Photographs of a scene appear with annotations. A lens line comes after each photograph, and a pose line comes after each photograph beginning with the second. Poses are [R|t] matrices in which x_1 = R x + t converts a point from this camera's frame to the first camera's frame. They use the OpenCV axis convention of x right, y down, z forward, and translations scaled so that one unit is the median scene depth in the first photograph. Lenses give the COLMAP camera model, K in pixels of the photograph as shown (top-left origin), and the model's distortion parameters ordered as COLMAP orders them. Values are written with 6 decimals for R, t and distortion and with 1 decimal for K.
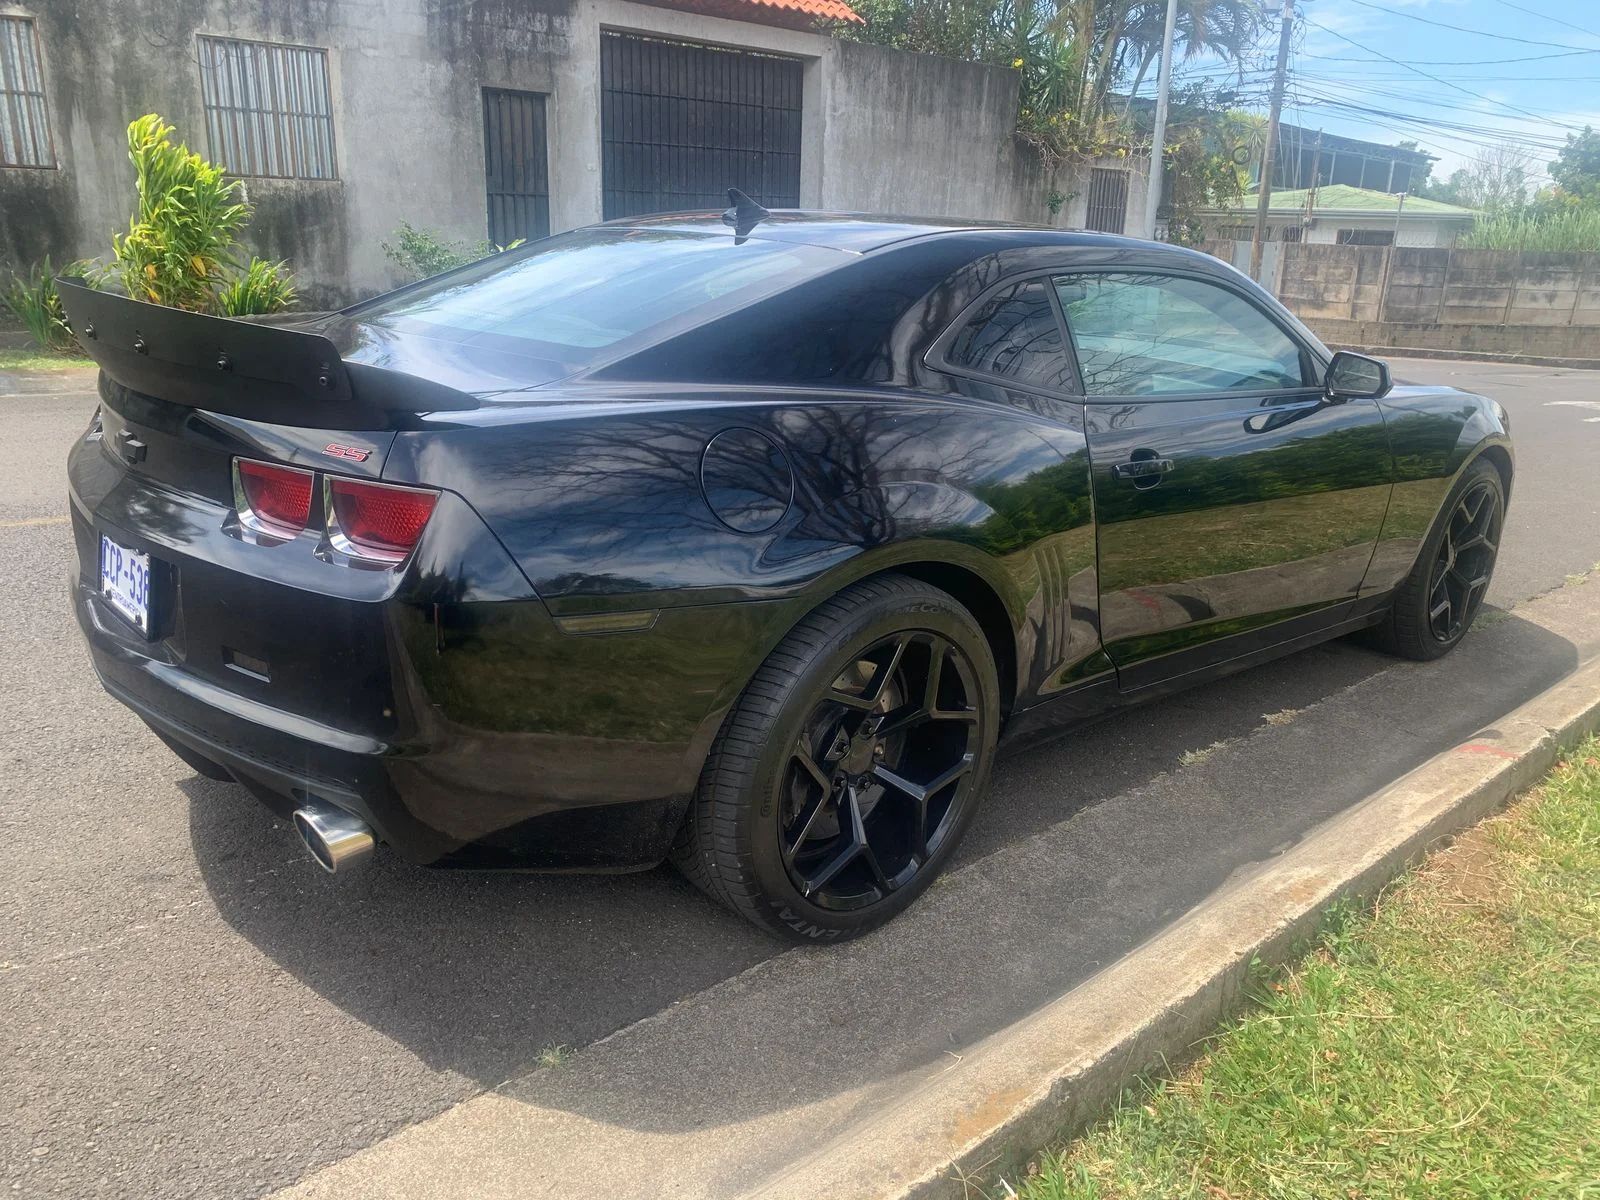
lens RADIAL K [[1169.6, 0, 800.0], [0, 1169.6, 600.0], [0, 0, 1]] dist [0.046859, -0.059655]
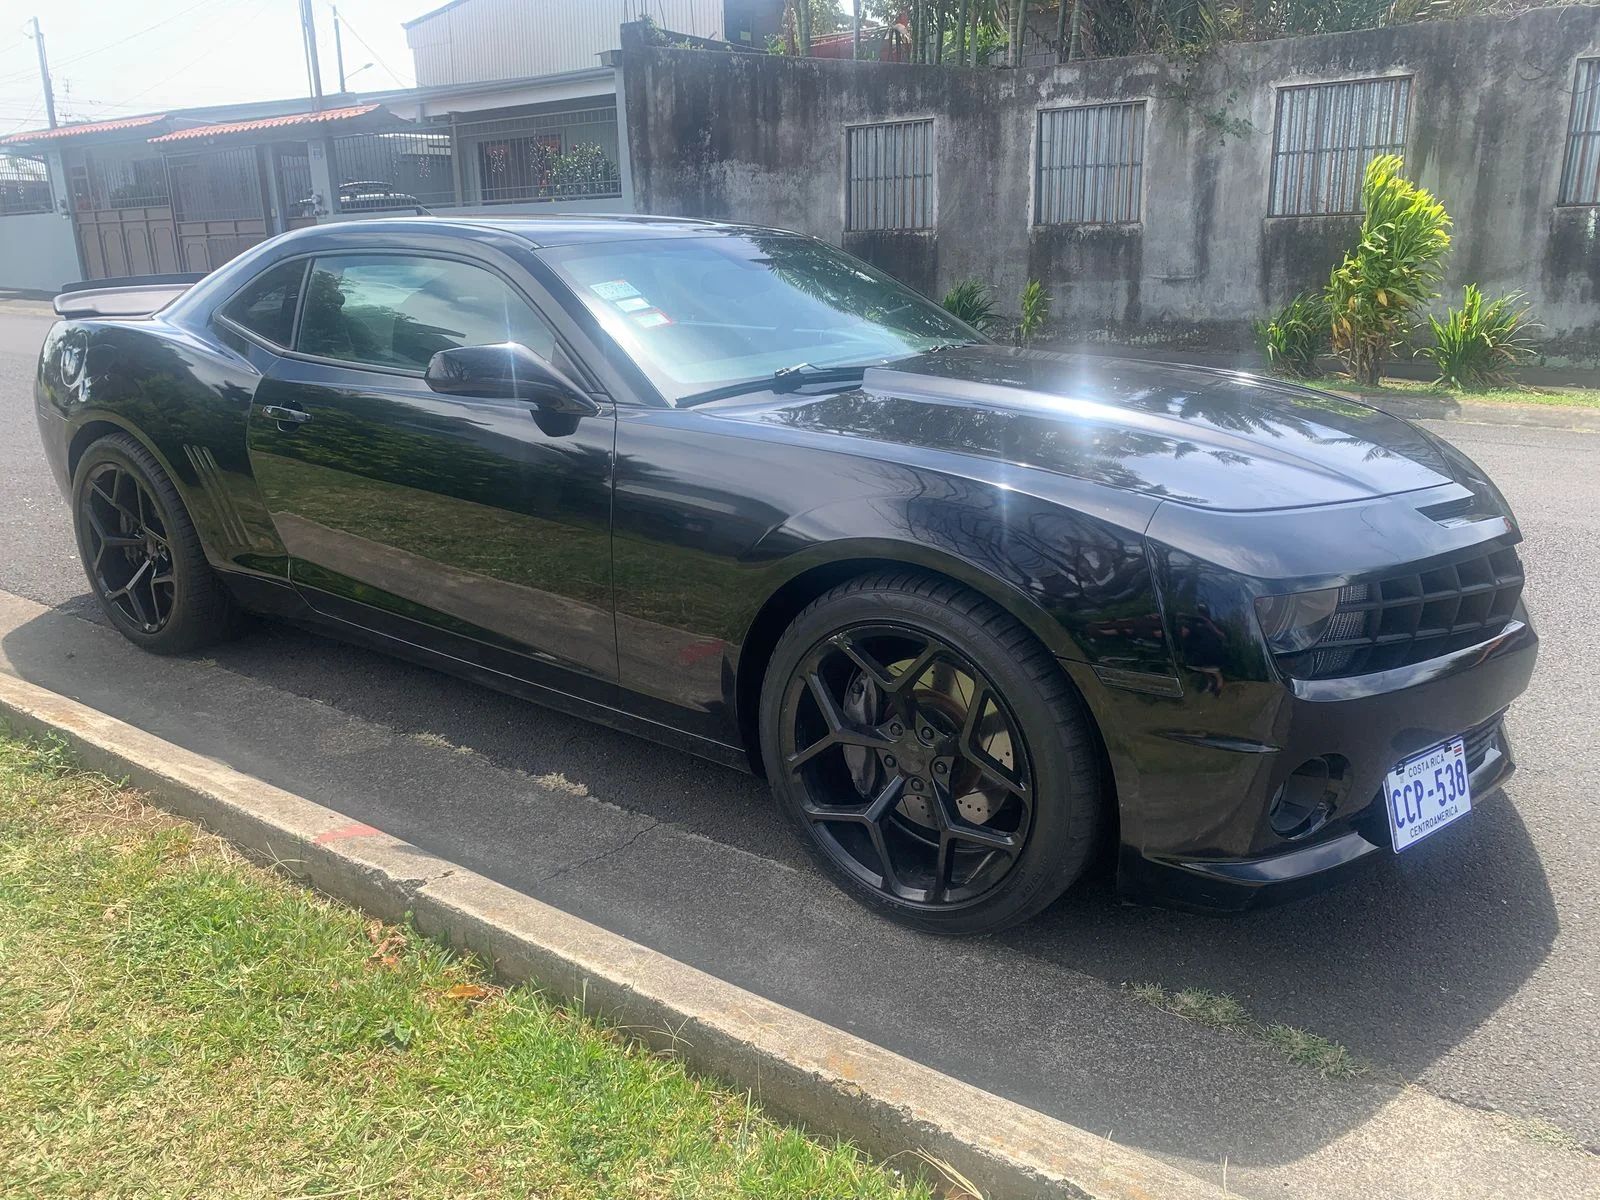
lens RADIAL K [[1169.6, 0, 800.0], [0, 1169.6, 600.0], [0, 0, 1]] dist [0.046859, -0.059655]
pose [[0.222713, 0.227312, -0.948013, 0.352195], [-0.268469, 0.949137, 0.164511, -0.059789], [0.937189, 0.217873, 0.272412, 0.267181]]
